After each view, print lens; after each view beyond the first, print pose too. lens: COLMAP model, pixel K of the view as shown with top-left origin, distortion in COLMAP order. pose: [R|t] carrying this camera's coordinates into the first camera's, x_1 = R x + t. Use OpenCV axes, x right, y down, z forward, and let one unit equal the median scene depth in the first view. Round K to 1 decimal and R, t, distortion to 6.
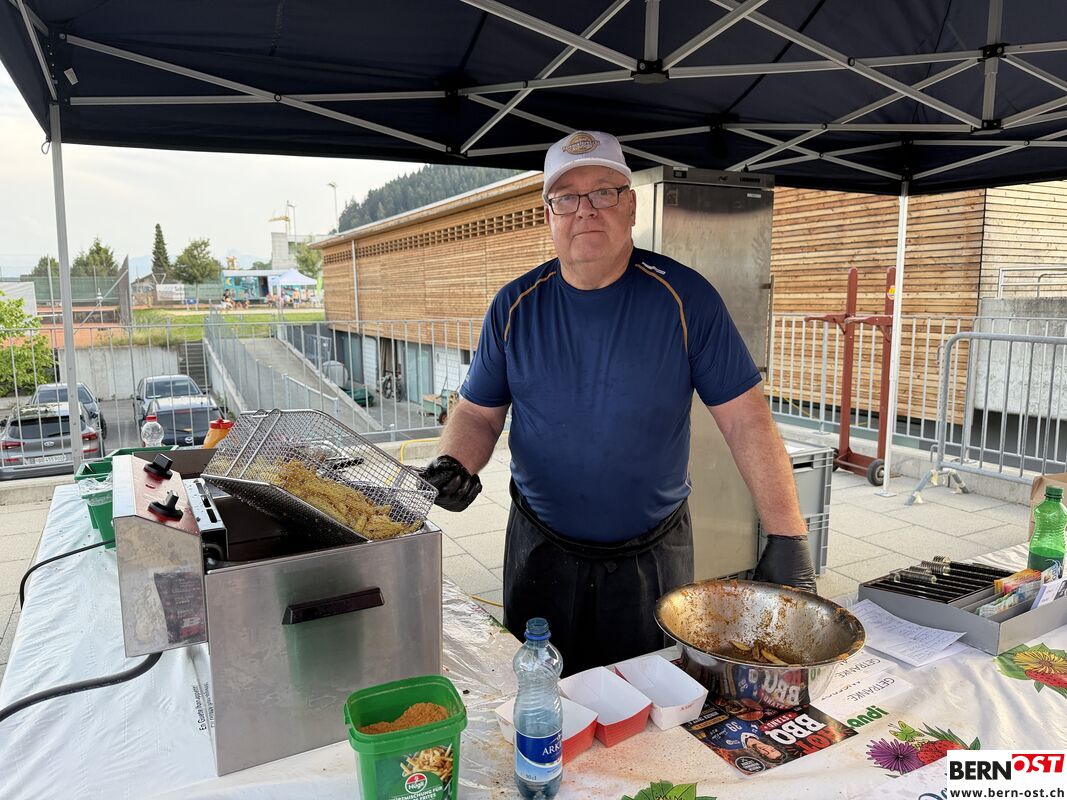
lens RADIAL K [[761.3, 0, 539.8], [0, 761.3, 394.9], [0, 0, 1]] dist [-0.002055, -0.012384]
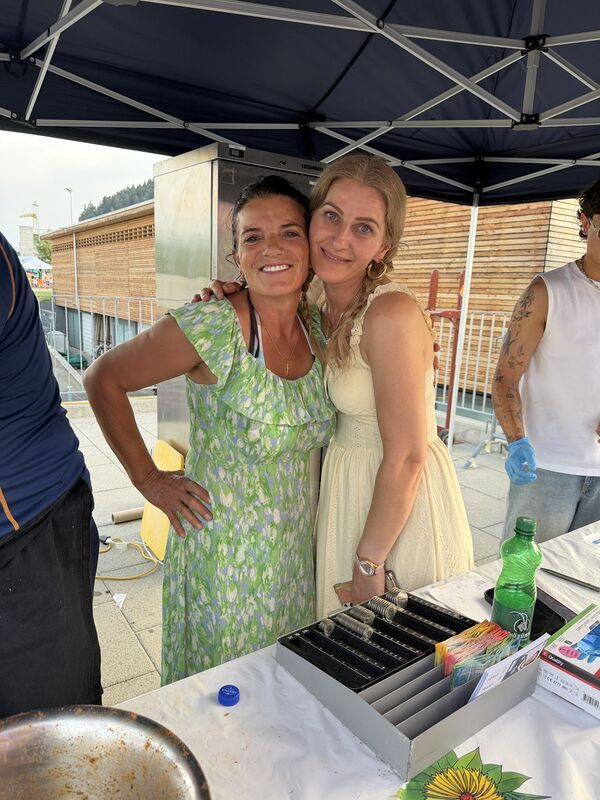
lens RADIAL K [[570.8, 0, 292.9], [0, 570.8, 401.5], [0, 0, 1]] dist [-0.002055, -0.012384]
pose [[0.994108, 0.029979, 0.104167, 0.073470], [-0.036649, 0.997358, 0.062723, -0.005102], [-0.102011, -0.066171, 0.992580, 0.086821]]
